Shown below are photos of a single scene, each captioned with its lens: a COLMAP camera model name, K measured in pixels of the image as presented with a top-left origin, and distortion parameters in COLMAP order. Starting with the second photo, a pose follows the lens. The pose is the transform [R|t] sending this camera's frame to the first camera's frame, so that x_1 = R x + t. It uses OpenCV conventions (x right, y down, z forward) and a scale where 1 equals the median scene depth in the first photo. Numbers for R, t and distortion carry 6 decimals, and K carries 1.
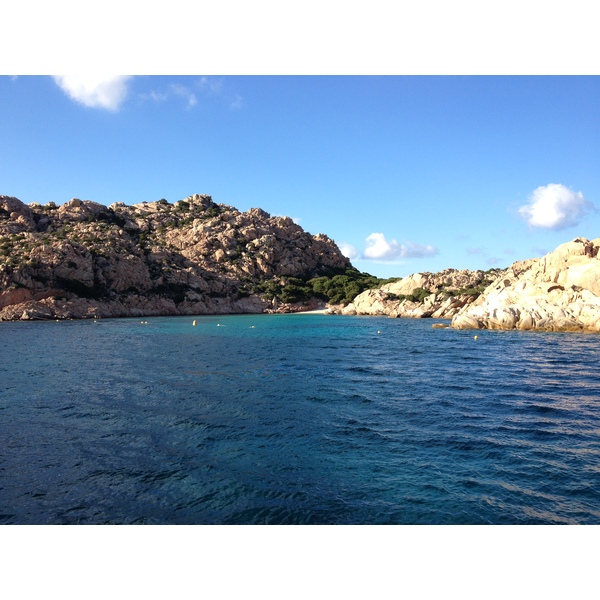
lens RADIAL K [[564.4, 0, 297.0], [0, 564.4, 297.8], [0, 0, 1]] dist [0.095505, -0.177707]
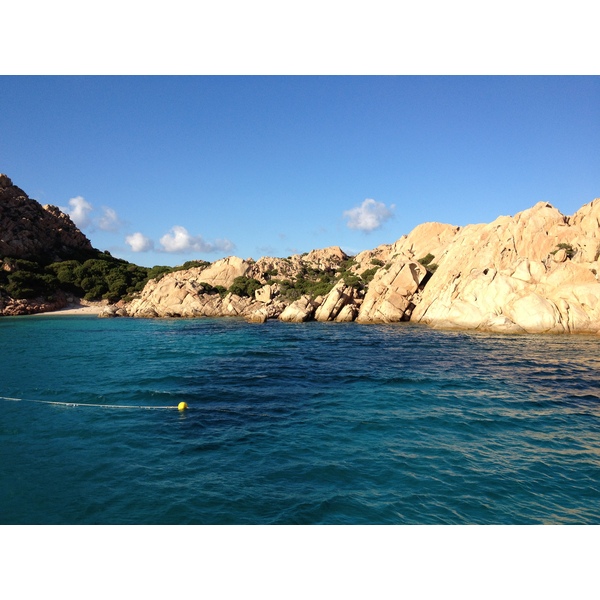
lens RADIAL K [[564.4, 0, 297.0], [0, 564.4, 297.8], [0, 0, 1]] dist [0.095505, -0.177707]
pose [[0.877087, -0.001509, 0.480329, -0.050455], [-0.002330, 0.999970, 0.007396, 0.002894], [-0.480326, -0.007606, 0.877057, 0.281983]]
